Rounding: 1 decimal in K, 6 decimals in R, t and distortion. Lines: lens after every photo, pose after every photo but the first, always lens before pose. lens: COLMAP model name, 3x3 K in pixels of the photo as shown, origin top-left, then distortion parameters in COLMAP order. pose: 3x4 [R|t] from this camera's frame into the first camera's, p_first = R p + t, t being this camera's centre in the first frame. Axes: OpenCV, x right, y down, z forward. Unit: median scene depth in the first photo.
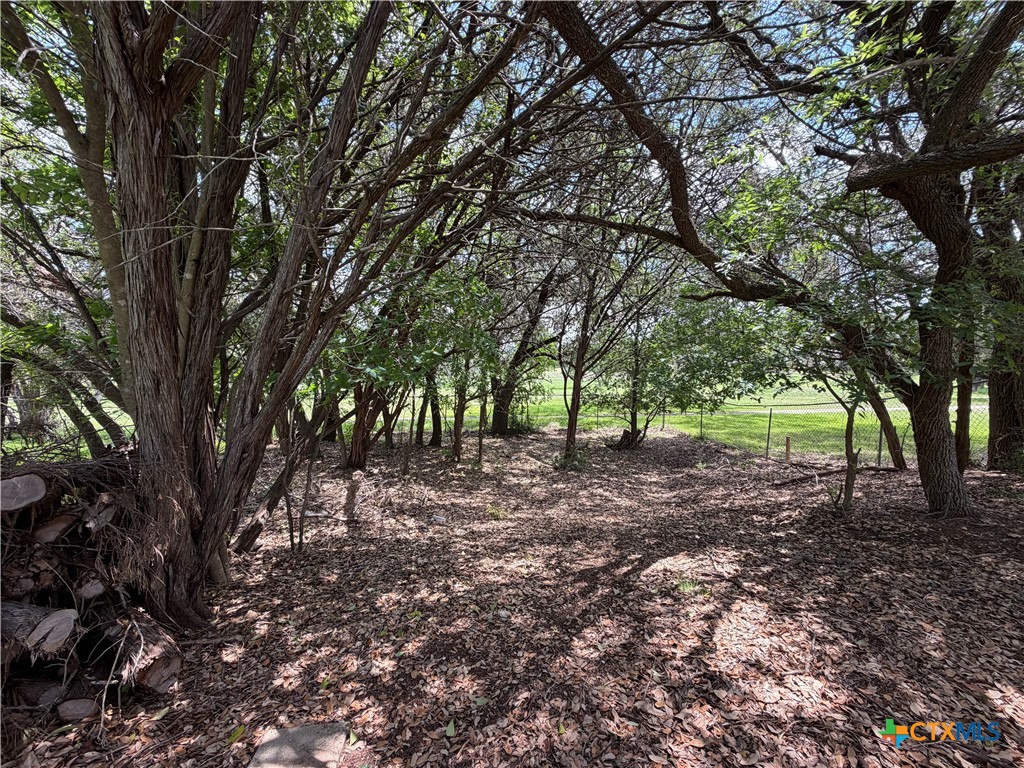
lens RADIAL K [[406.1, 0, 511.4], [0, 406.1, 381.9], [0, 0, 1]] dist [-0.001039, 0.000267]
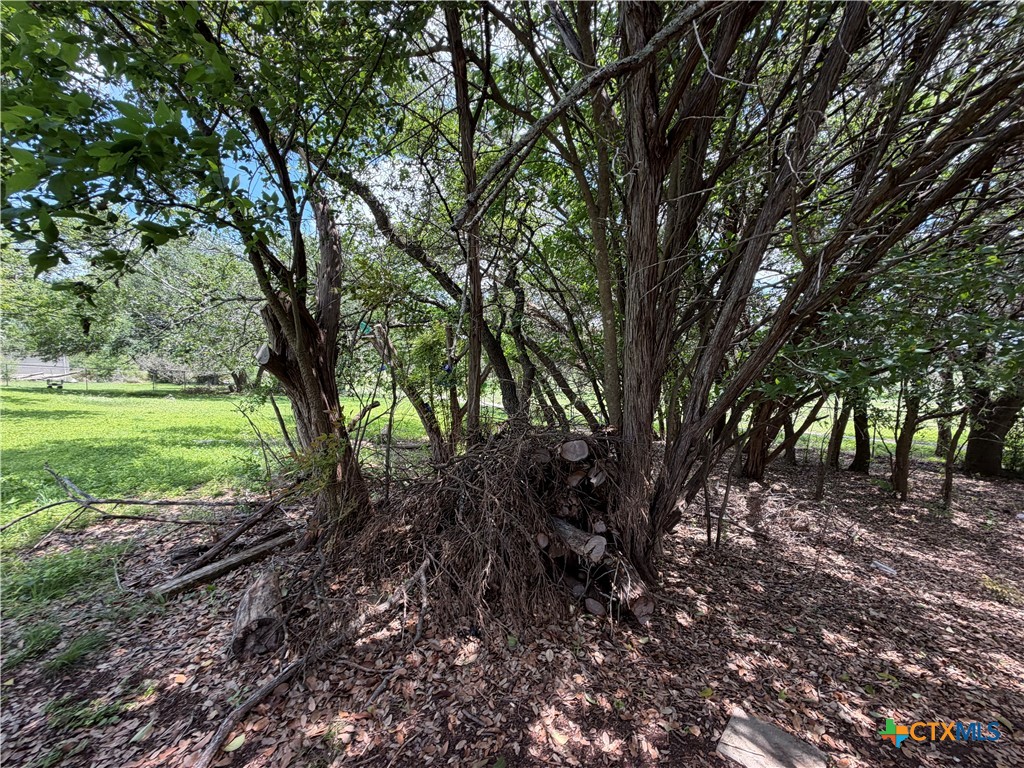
lens RADIAL K [[406.1, 0, 511.8], [0, 406.1, 383.0], [0, 0, 1]] dist [-0.001039, 0.000267]
pose [[0.643376, 0.036704, -0.764670, -0.079321], [-0.040441, 0.999085, 0.013930, 0.001338], [0.764481, 0.021962, 0.644272, -0.074413]]
